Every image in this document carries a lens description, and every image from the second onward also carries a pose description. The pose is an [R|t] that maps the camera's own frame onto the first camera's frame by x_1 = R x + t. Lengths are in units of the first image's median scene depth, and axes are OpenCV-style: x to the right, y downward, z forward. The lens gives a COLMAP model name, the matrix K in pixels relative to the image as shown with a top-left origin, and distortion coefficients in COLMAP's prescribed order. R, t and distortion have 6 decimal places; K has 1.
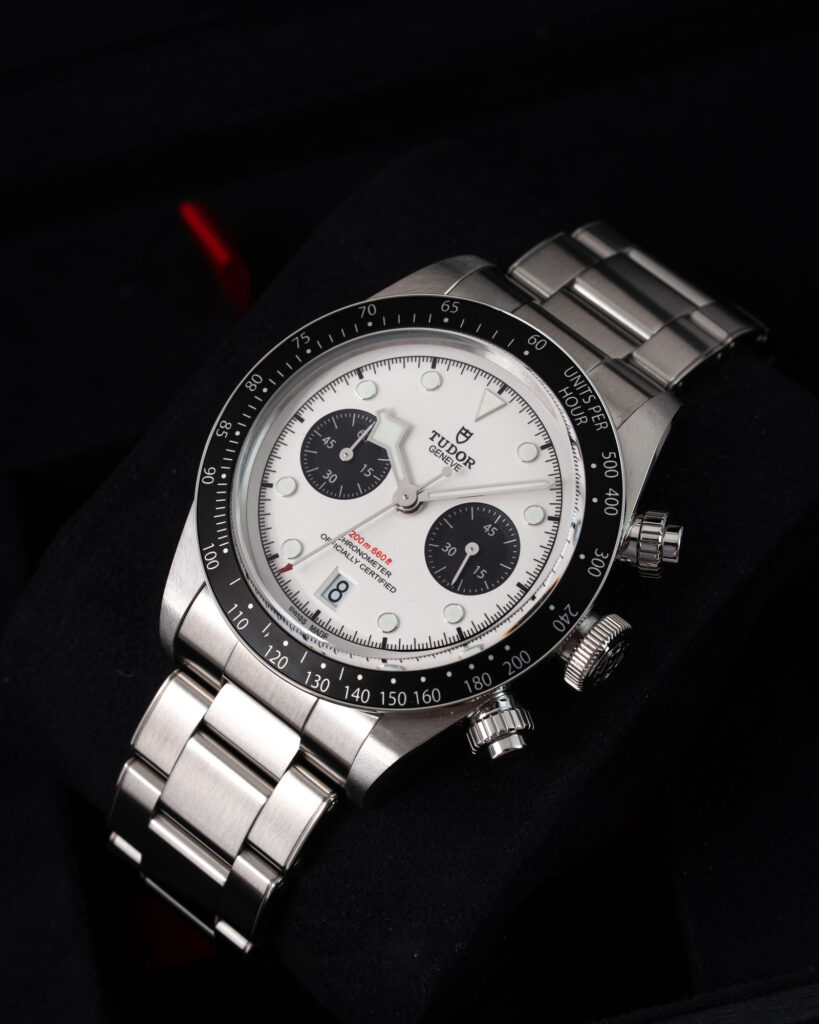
lens RADIAL K [[4728.1, 0, 409.5], [0, 4728.1, 512.0], [0, 0, 1]] dist [-0.431033, -0.530251]
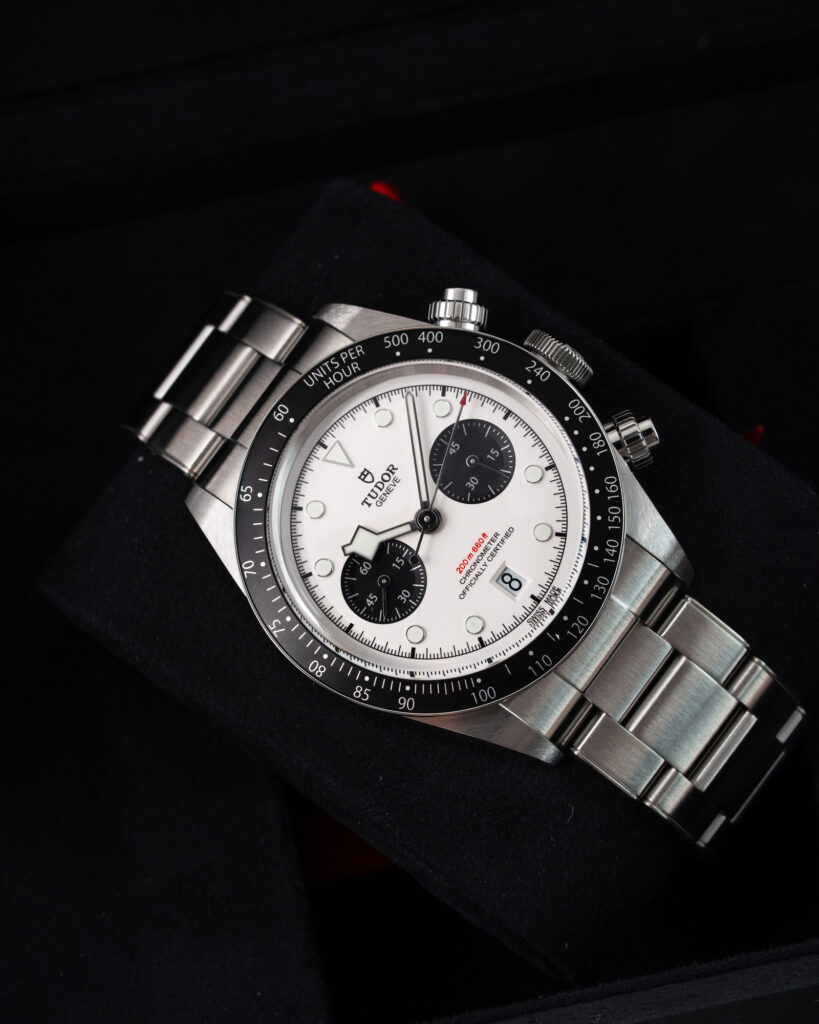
lens RADIAL K [[4728.1, 0, 409.5], [0, 4728.1, 512.0], [0, 0, 1]] dist [-0.431033, -0.530251]
pose [[-0.041577, -0.934190, 0.354344, -0.391604], [0.978178, 0.034198, 0.204934, -0.234389], [-0.203565, 0.355132, 0.912383, -0.011354]]
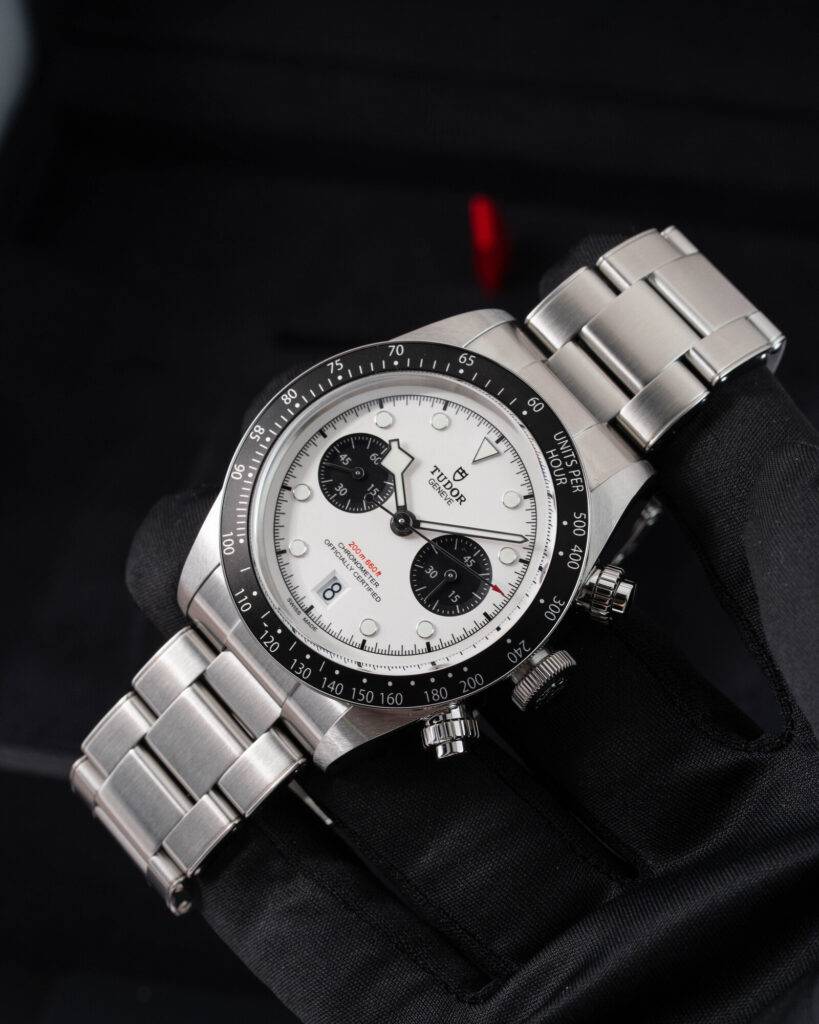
lens RADIAL K [[4728.1, 0, 409.5], [0, 4728.1, 512.0], [0, 0, 1]] dist [-0.431033, -0.530251]
pose [[0.987360, 0.156115, -0.027344, 0.032392], [-0.151983, 0.981551, 0.116013, -0.139827], [0.044951, -0.110391, 0.992871, -0.147835]]
